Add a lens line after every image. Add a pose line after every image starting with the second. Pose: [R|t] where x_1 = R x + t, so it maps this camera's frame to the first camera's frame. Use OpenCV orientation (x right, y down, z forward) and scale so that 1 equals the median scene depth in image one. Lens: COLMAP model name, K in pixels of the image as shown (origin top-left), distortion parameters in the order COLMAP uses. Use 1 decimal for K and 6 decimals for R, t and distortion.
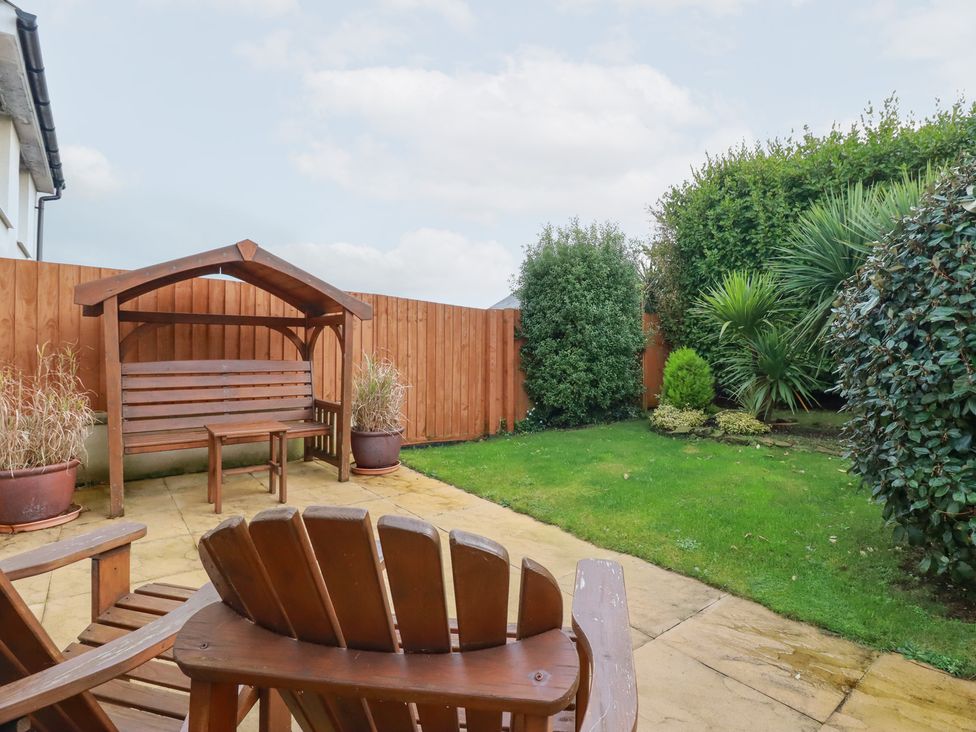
lens RADIAL K [[509.5, 0, 491.4], [0, 509.5, 361.7], [0, 0, 1]] dist [0.002543, -0.012552]
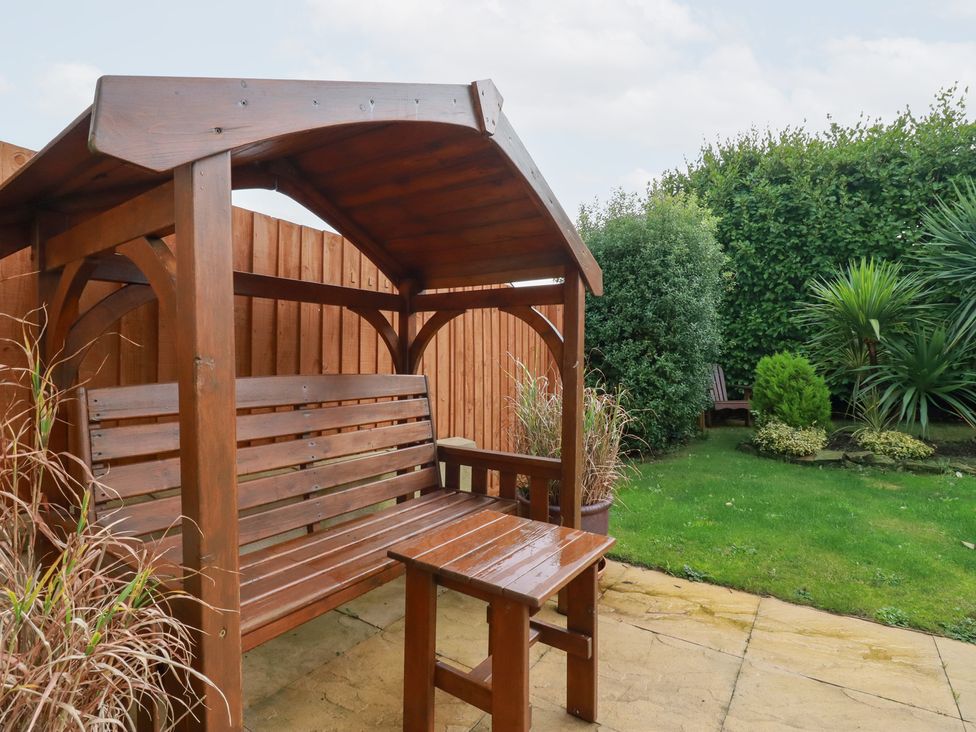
lens RADIAL K [[527.3, 0, 488.0], [0, 527.3, 366.0], [0, 0, 1]] dist [0.000840, -0.000251]
pose [[0.955395, -0.006741, 0.295253, -0.444988], [0.007945, 0.999964, -0.002876, -0.008584], [-0.295223, 0.005094, 0.955415, 0.443806]]
